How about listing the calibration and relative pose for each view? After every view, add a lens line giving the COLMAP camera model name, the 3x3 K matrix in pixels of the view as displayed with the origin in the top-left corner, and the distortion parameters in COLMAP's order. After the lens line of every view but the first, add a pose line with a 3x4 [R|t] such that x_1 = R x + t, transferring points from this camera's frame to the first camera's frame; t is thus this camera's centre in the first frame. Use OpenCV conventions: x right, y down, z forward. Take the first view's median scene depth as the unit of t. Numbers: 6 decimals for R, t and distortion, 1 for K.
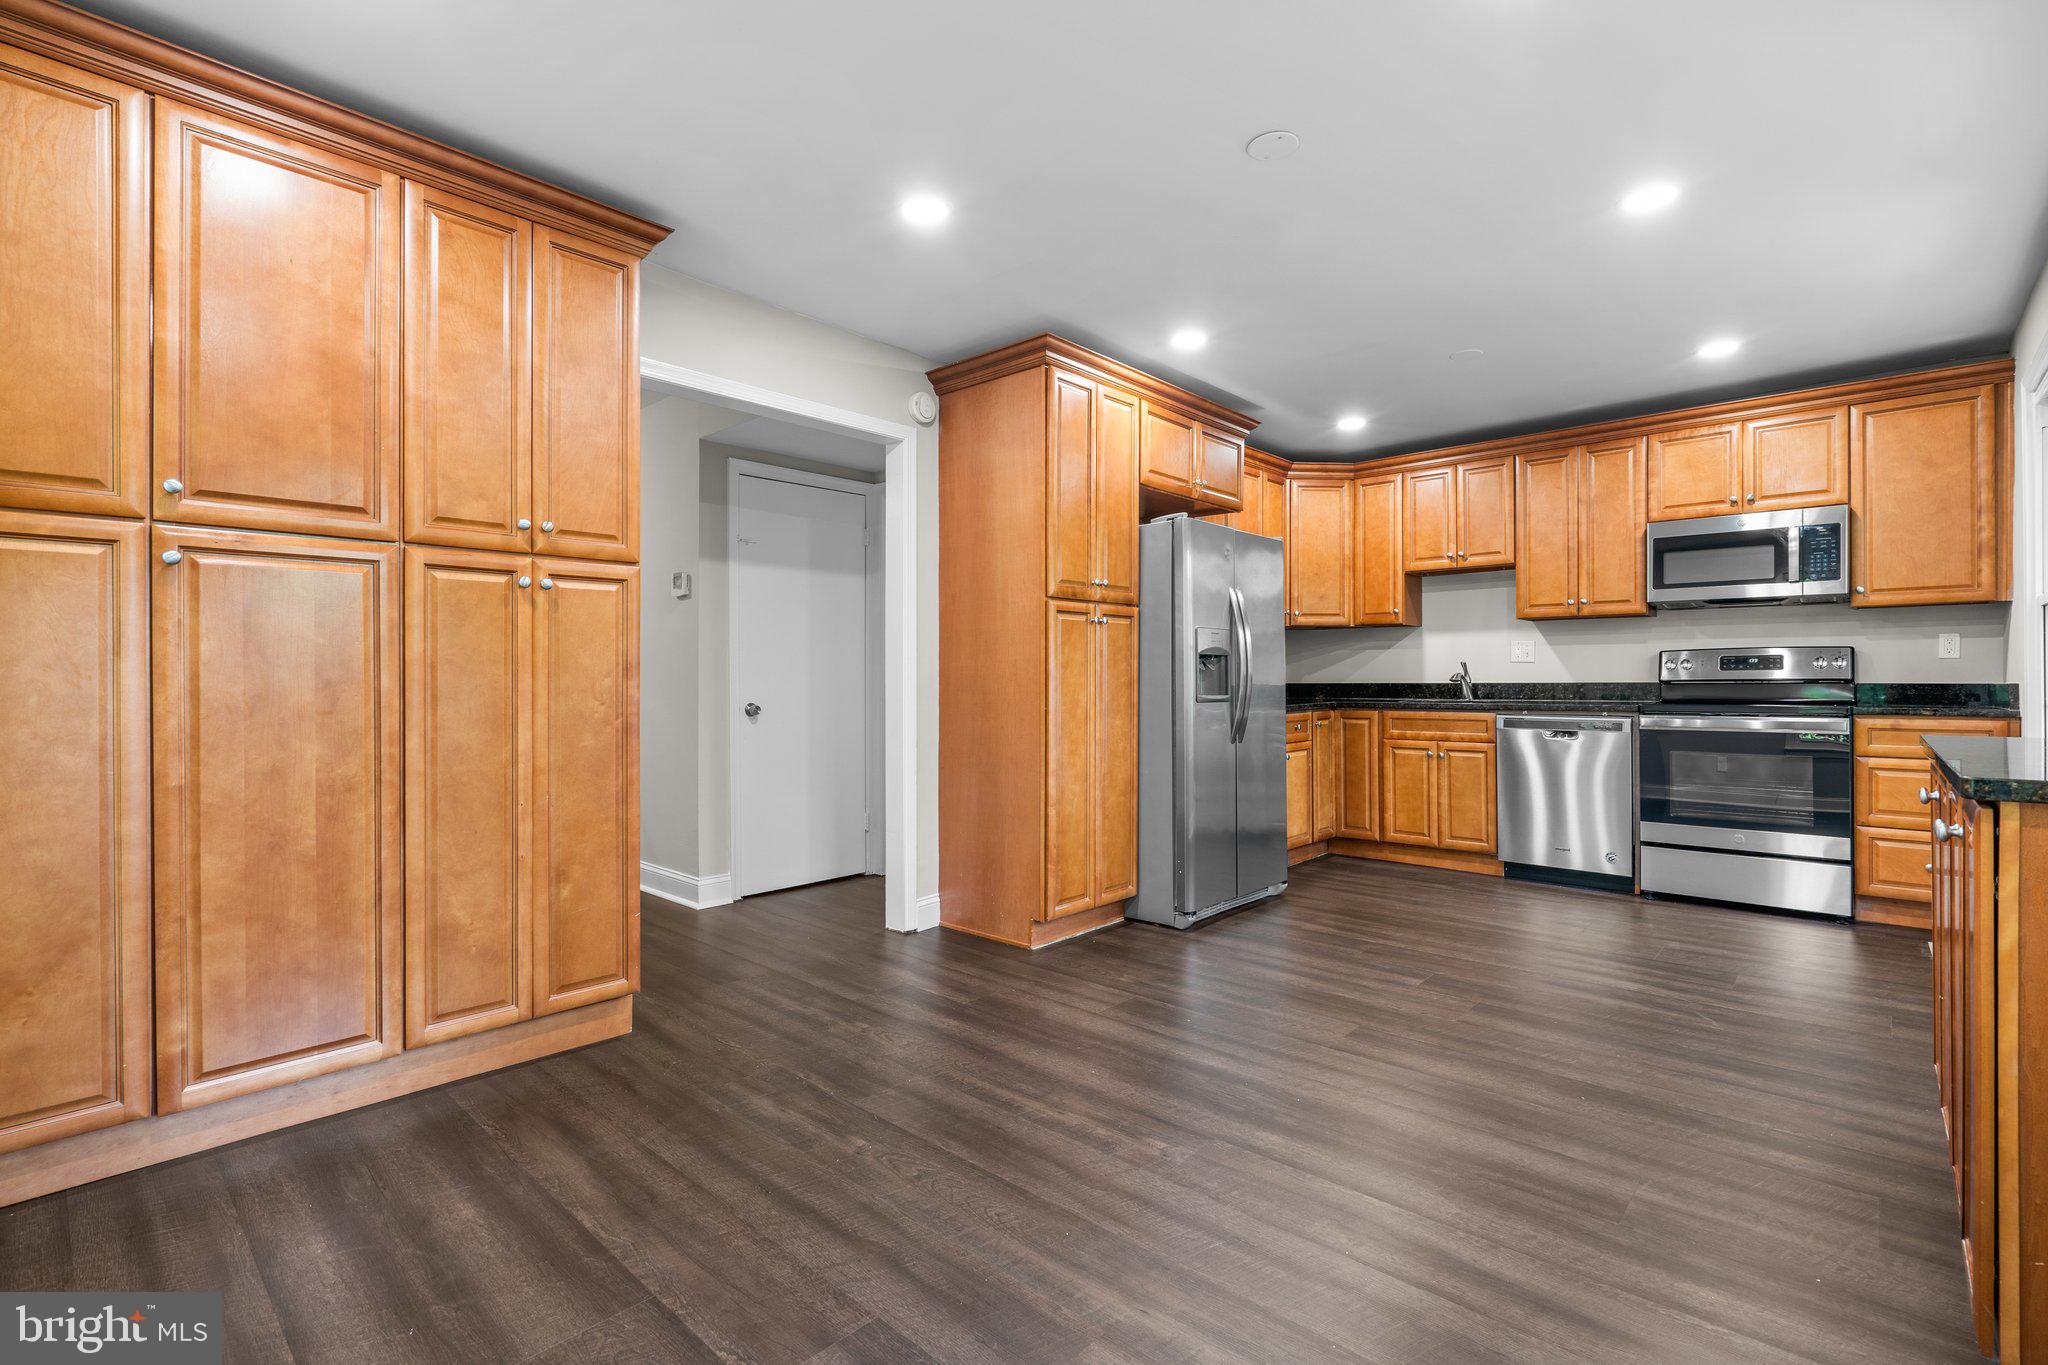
lens RADIAL K [[938.0, 0, 1020.9], [0, 938.0, 676.9], [0, 0, 1]] dist [-0.012532, 0.002688]
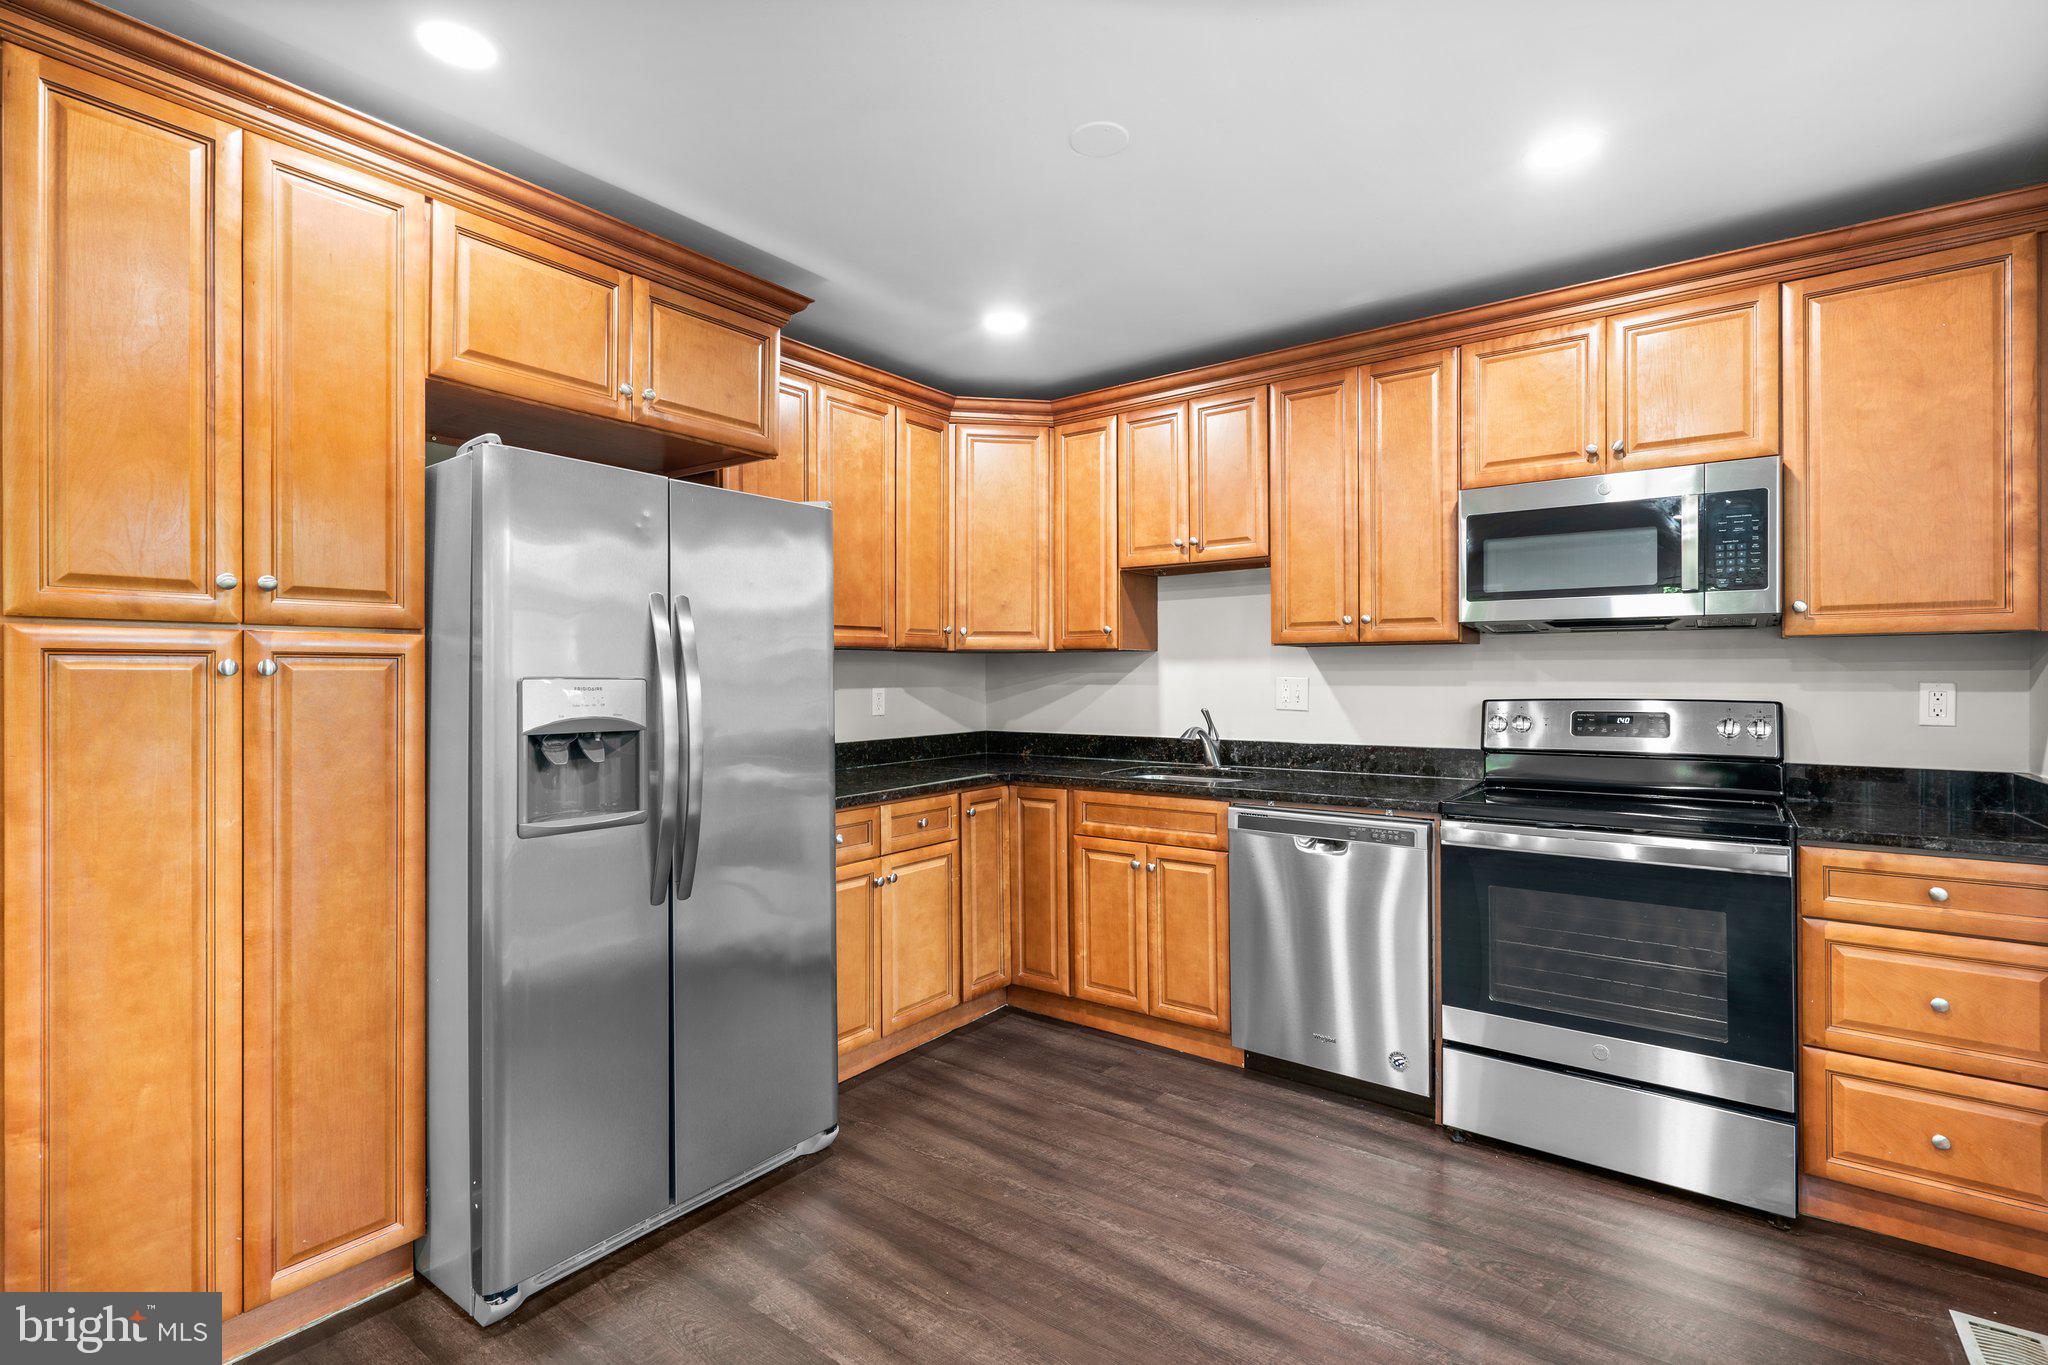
lens RADIAL K [[938.0, 0, 1040.4], [0, 938.0, 669.3], [0, 0, 1]] dist [-0.012532, 0.002688]
pose [[0.993785, -0.000077, 0.111316, 0.351264], [0.000549, 0.999991, -0.004204, -0.049683], [-0.111315, 0.004239, 0.993776, 0.451439]]
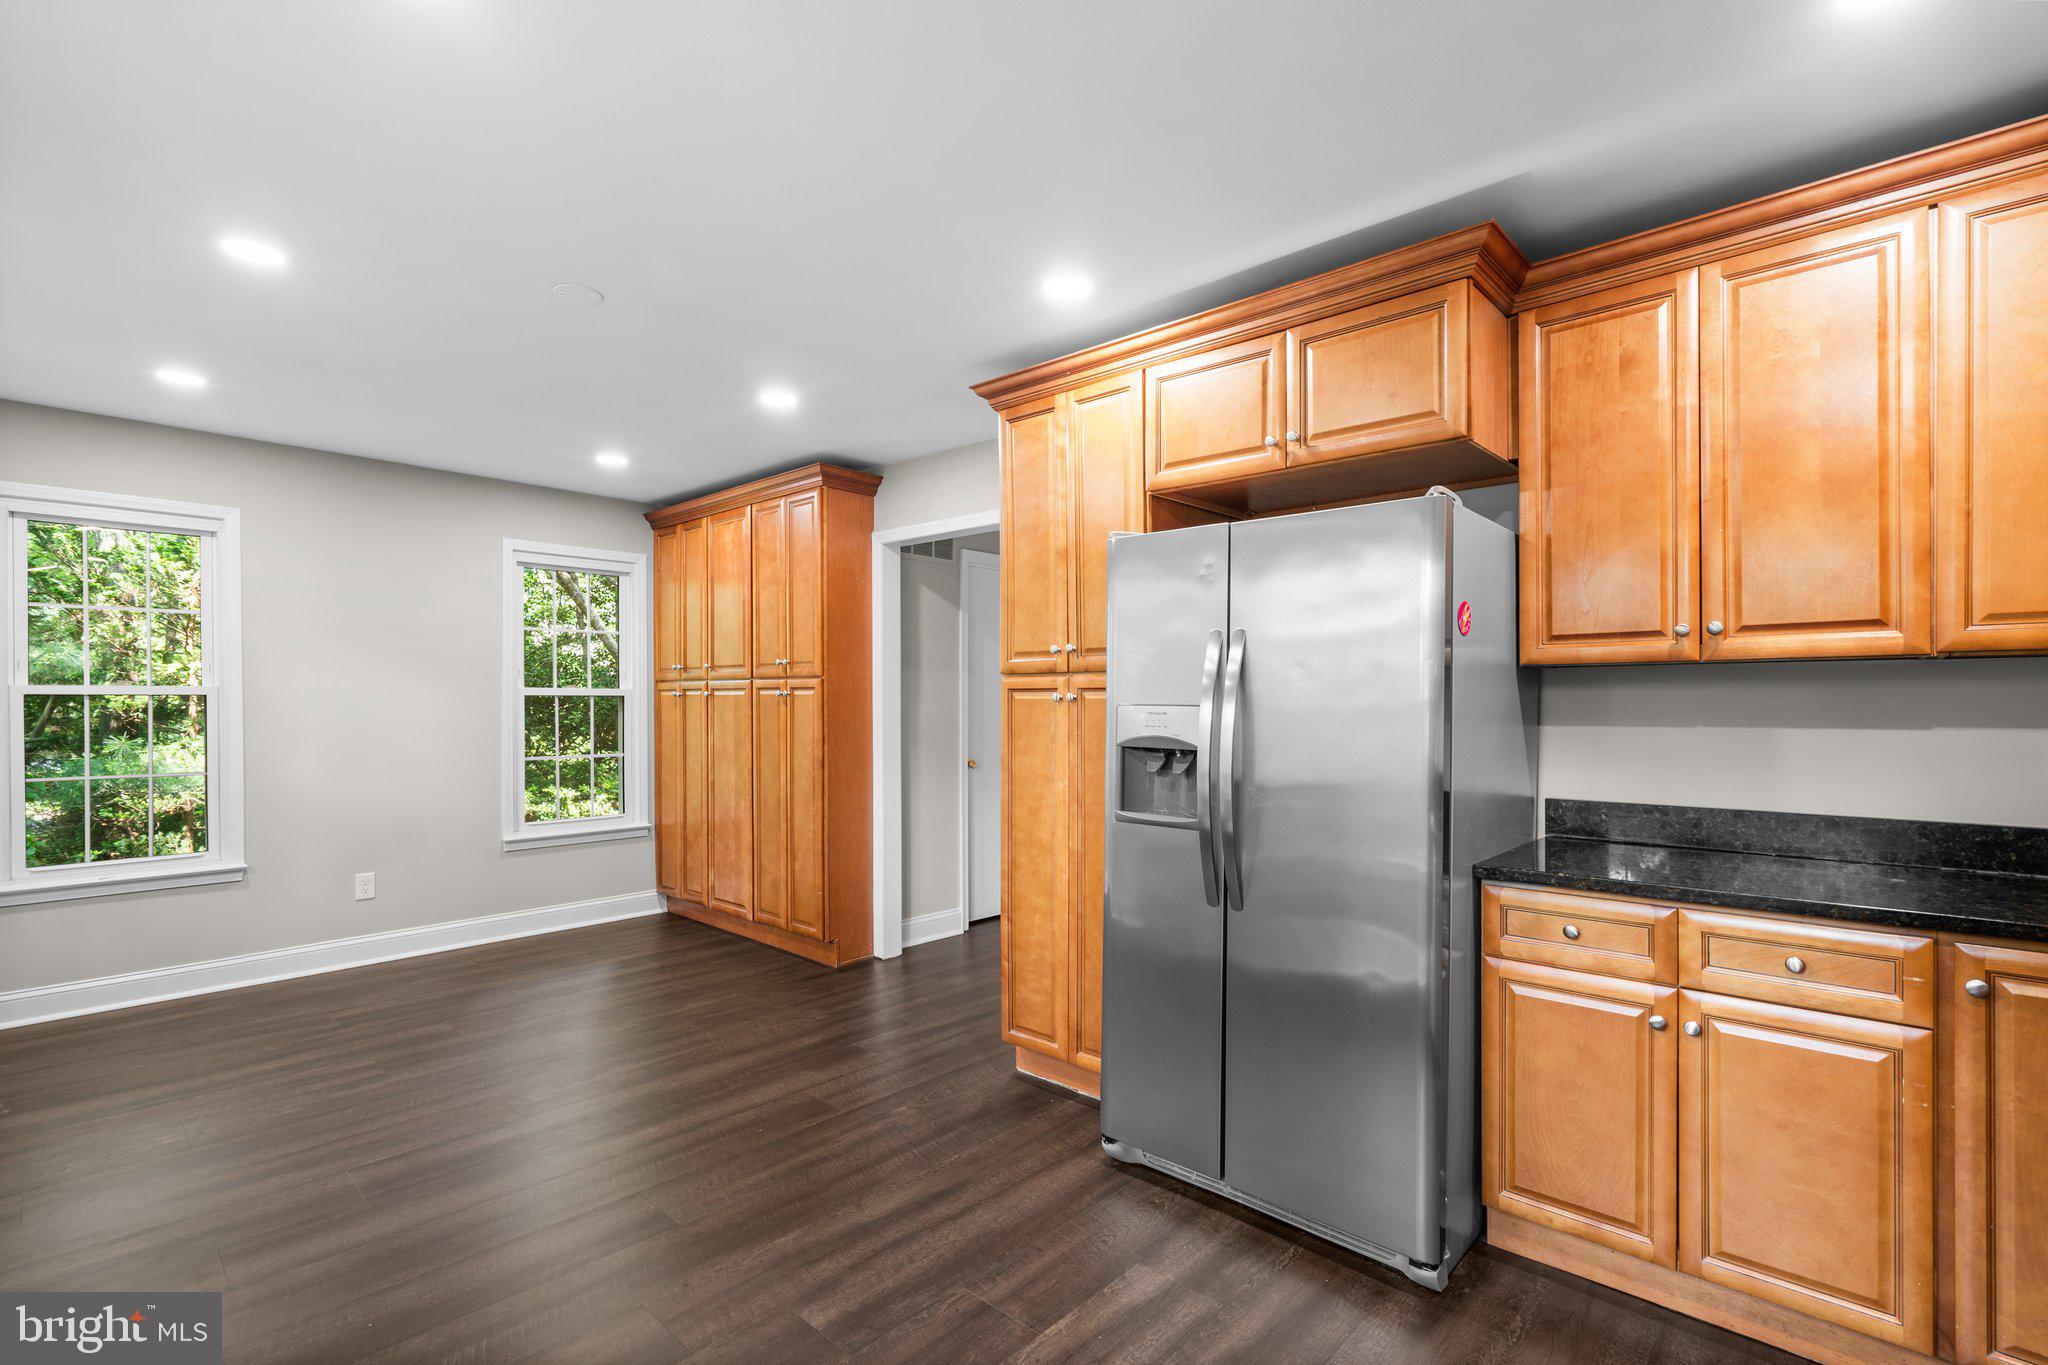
lens RADIAL K [[938.0, 0, 1007.1], [0, 938.0, 697.4], [0, 0, 1]] dist [-0.012532, 0.002688]
pose [[-0.016025, 0.000148, -0.999872, 0.749986], [0.002405, 0.999997, 0.000110, -0.052247], [0.999869, -0.002403, -0.016025, 0.836429]]
